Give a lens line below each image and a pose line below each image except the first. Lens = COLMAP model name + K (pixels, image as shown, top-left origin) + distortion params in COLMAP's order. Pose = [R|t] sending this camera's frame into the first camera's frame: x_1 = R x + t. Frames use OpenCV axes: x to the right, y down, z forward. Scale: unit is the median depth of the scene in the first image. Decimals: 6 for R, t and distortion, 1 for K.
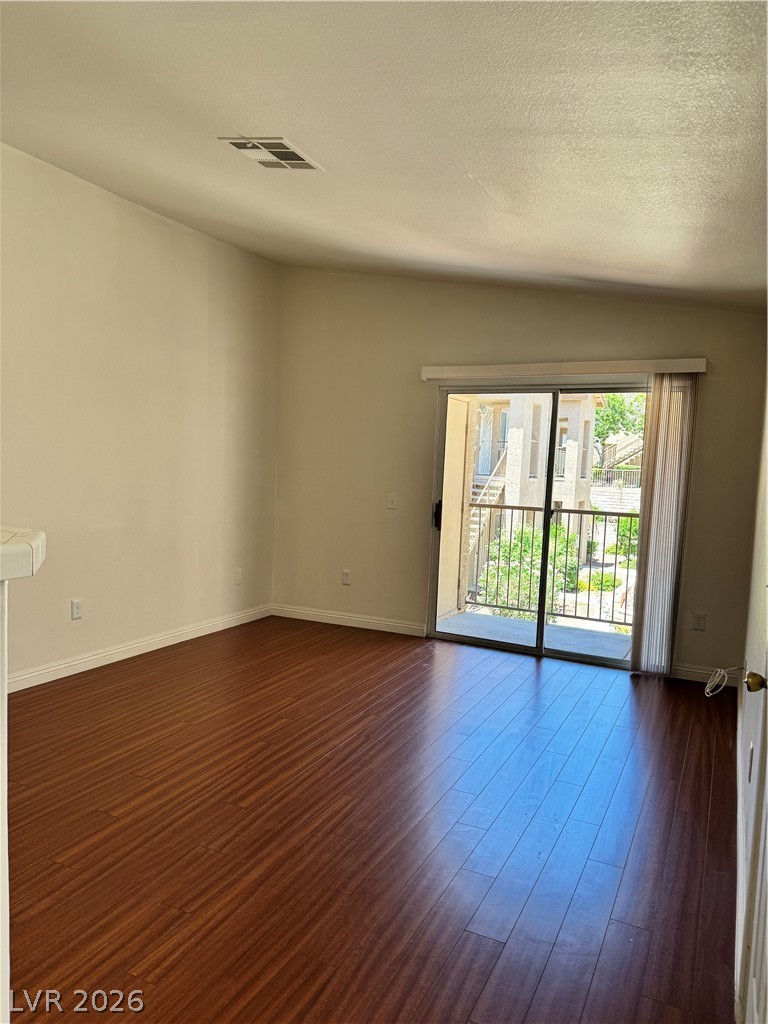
lens RADIAL K [[720.1, 0, 379.3], [0, 720.1, 516.1], [0, 0, 1]] dist [0.111005, -0.220317]
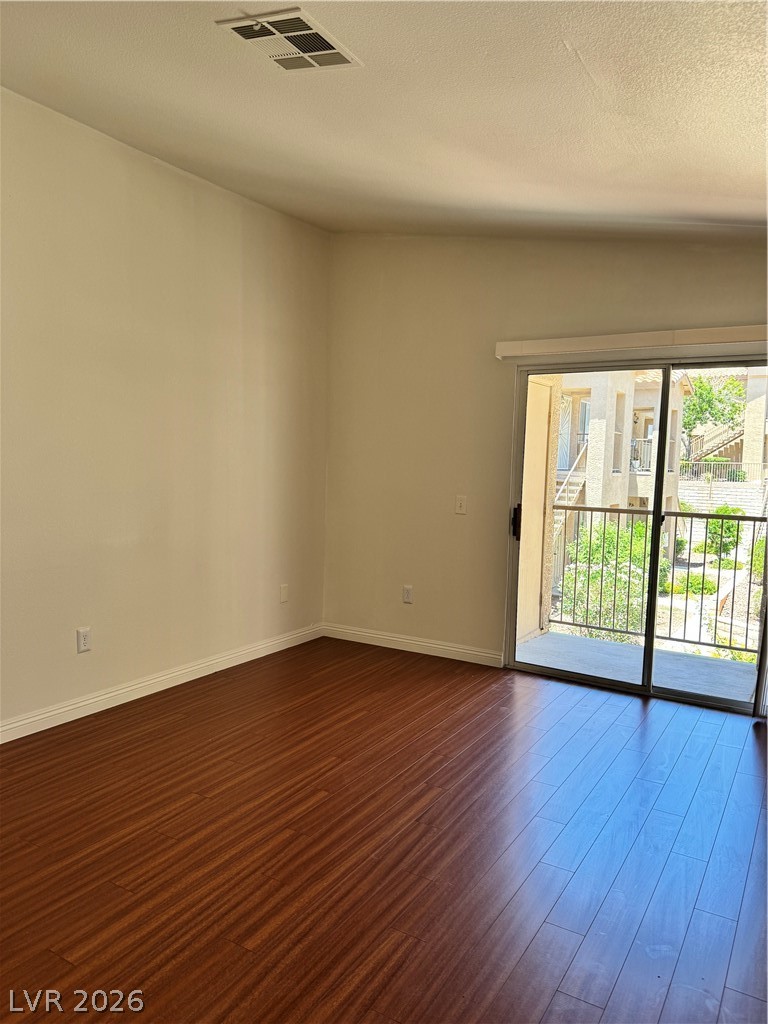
lens RADIAL K [[721.6, 0, 382.1], [0, 721.6, 516.1], [0, 0, 1]] dist [0.077066, -0.122966]
pose [[0.995473, -0.007832, -0.094726, 0.006548], [0.008265, 0.999957, 0.004180, -0.013608], [0.094690, -0.004944, 0.995495, 0.169614]]
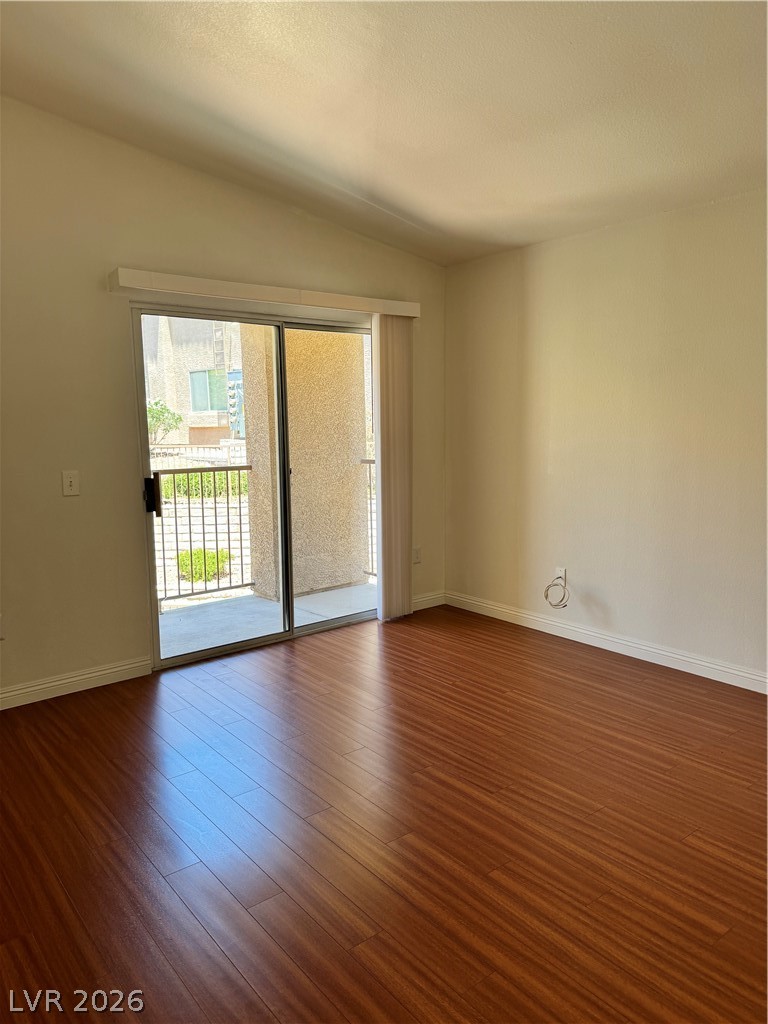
lens RADIAL K [[728.2, 0, 379.6], [0, 728.2, 514.6], [0, 0, 1]] dist [0.077351, -0.091172]
pose [[0.423357, -0.162686, 0.891236, -0.482335], [0.097611, 0.986209, 0.133655, -0.058443], [-0.900689, 0.030410, 0.433398, 0.541406]]
